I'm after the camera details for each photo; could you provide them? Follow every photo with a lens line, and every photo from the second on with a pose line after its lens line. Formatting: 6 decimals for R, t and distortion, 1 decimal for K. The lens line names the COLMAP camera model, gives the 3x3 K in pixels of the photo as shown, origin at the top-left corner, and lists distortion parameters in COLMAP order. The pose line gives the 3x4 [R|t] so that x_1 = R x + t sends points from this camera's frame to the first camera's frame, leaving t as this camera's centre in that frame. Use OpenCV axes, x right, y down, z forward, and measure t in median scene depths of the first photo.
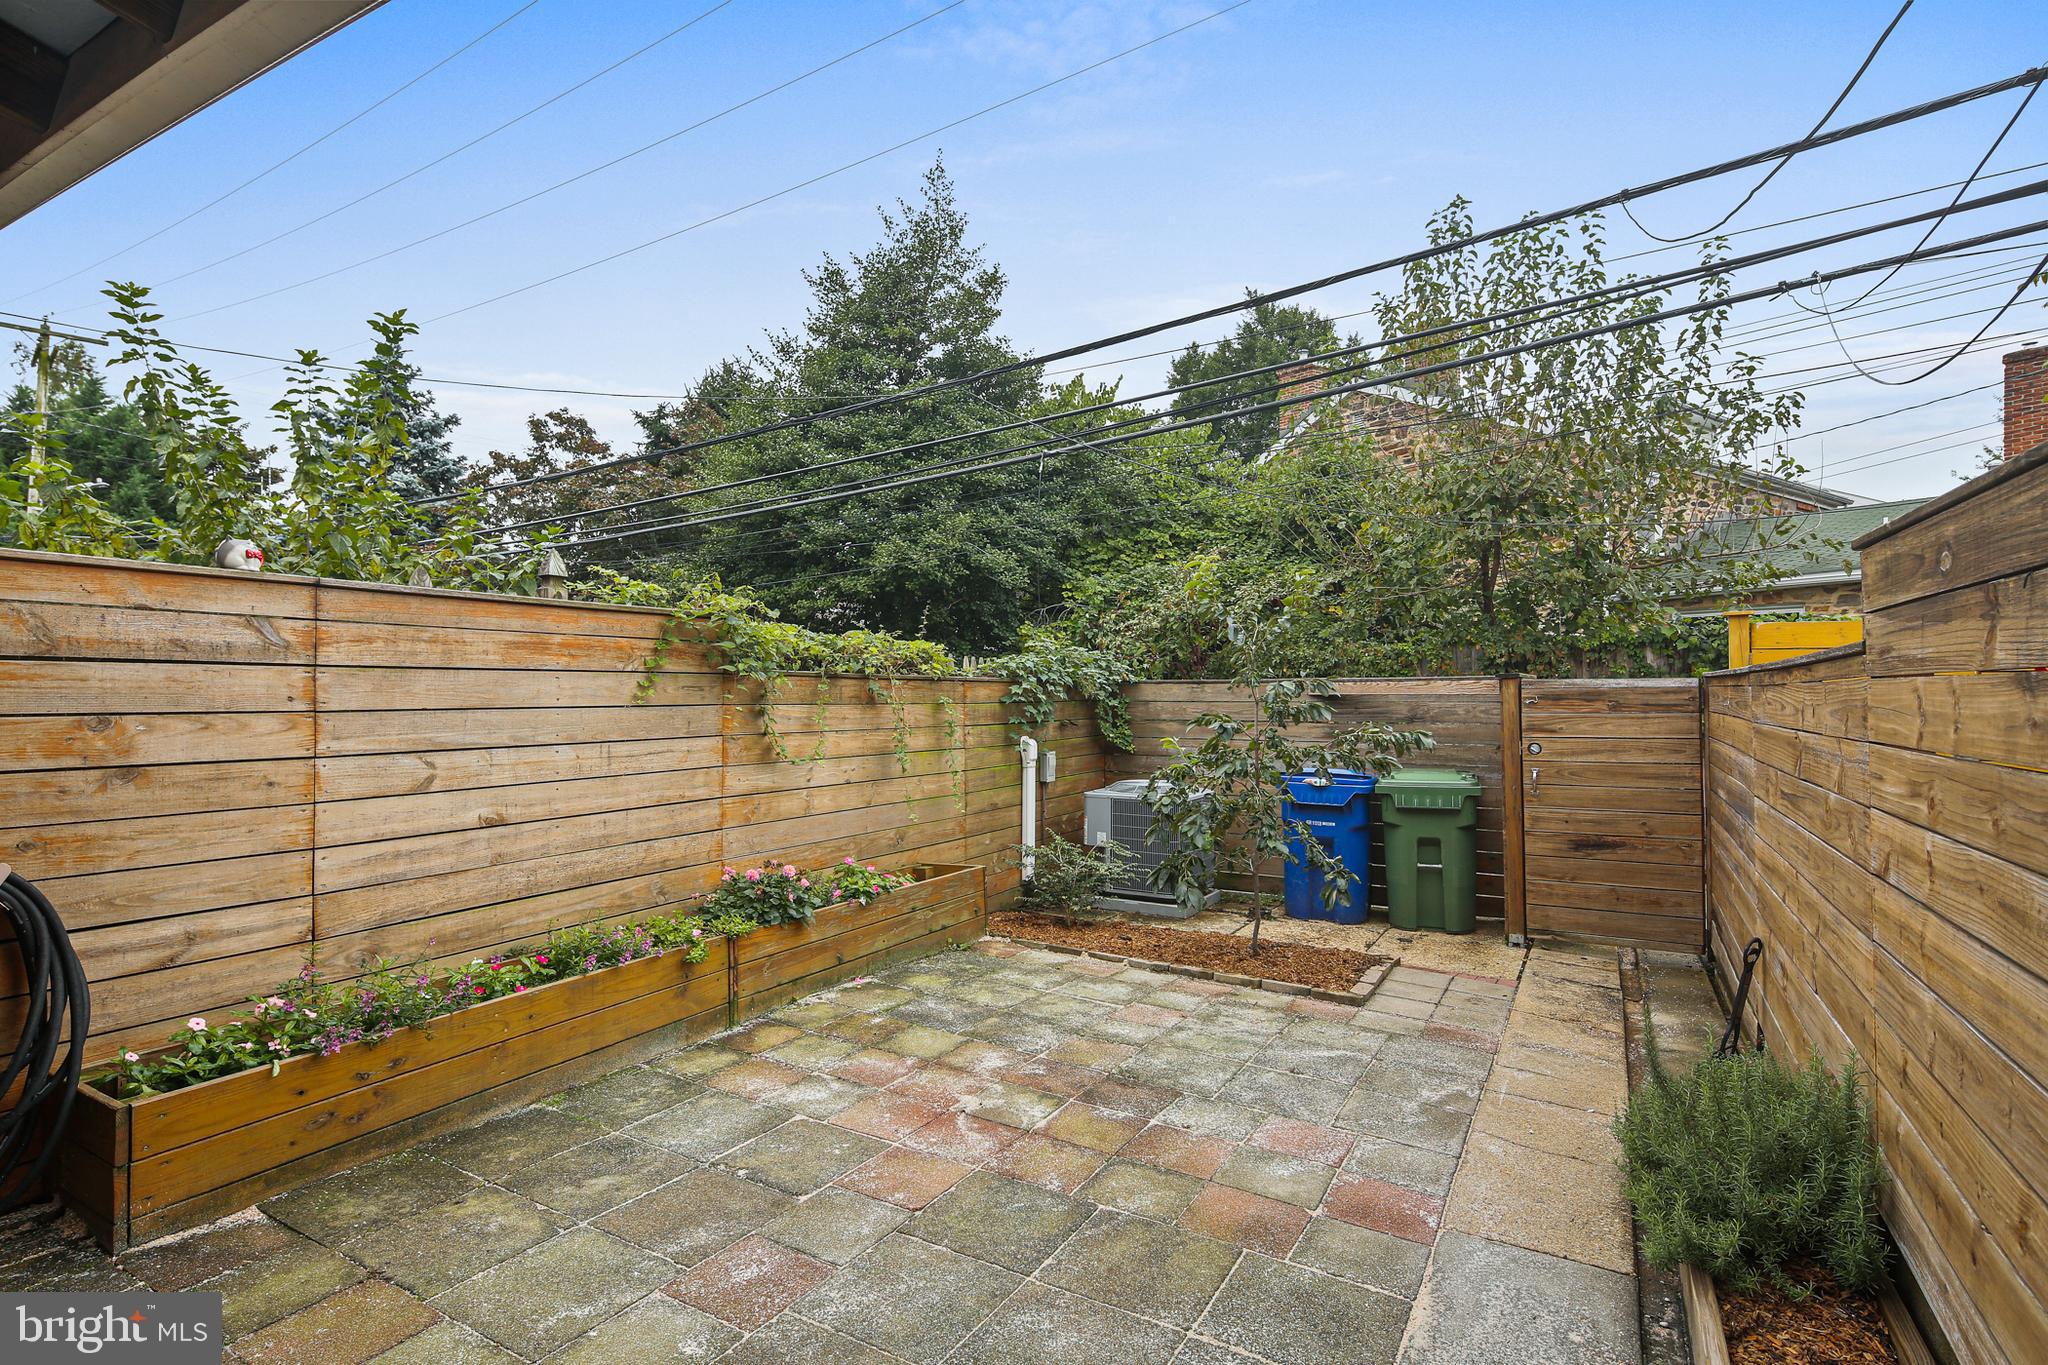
lens RADIAL K [[1003.9, 0, 1031.6], [0, 1003.9, 684.6], [0, 0, 1]] dist [-0.001187, 0.000094]
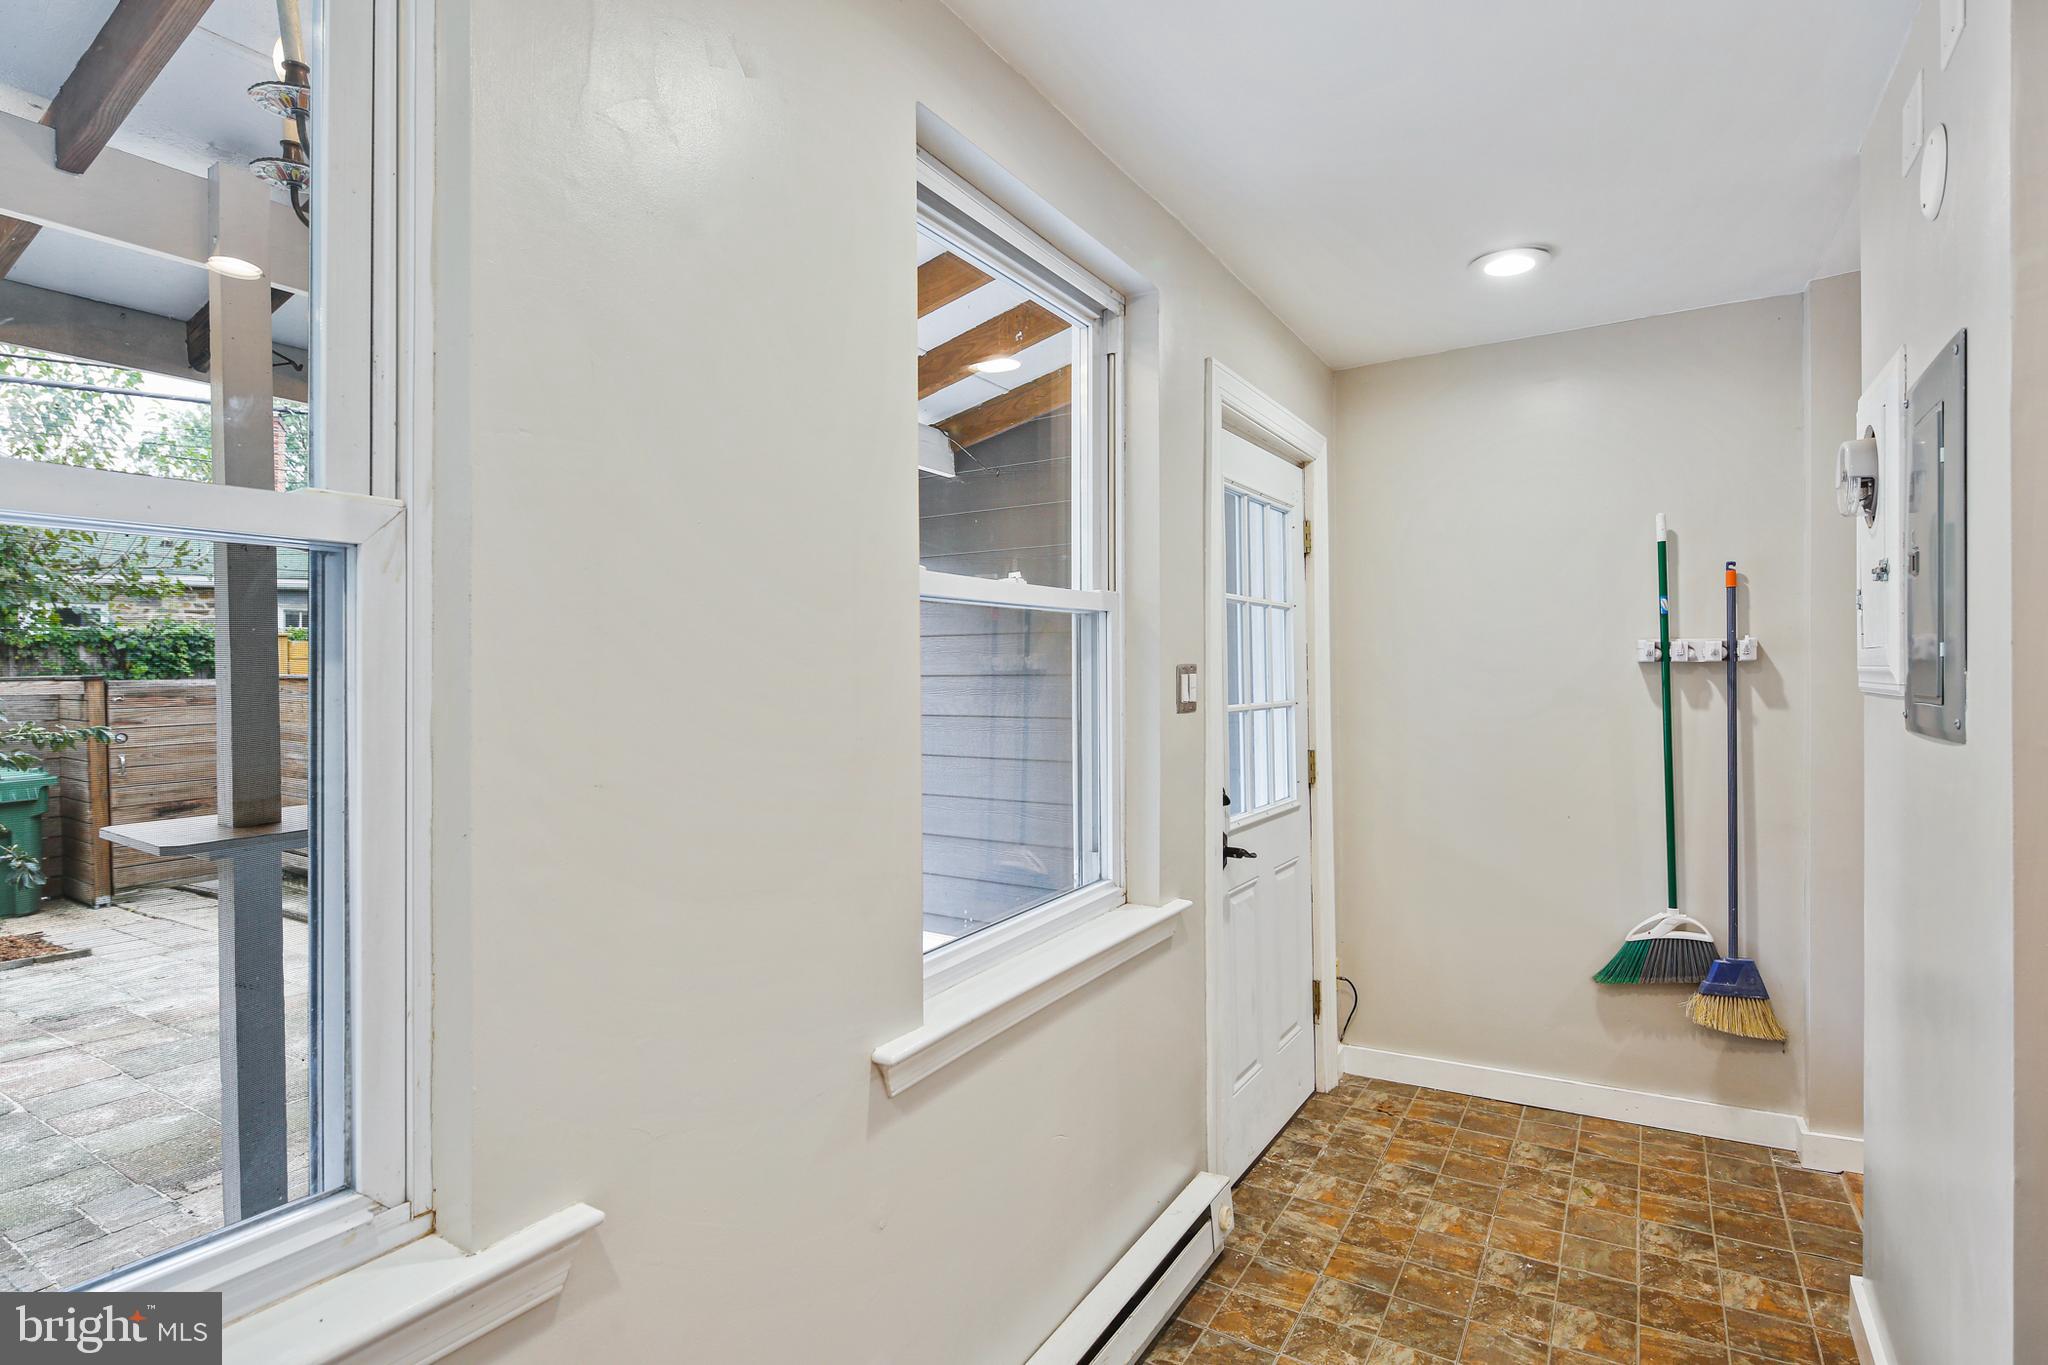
lens RADIAL K [[1003.9, 0, 1027.0], [0, 1003.9, 673.4], [0, 0, 1]] dist [-0.001187, 0.000094]
pose [[0.059807, -0.009926, 0.998161, -0.638973], [0.001416, 0.999950, 0.009859, -0.024981], [-0.998209, 0.000824, 0.059818, -0.161689]]
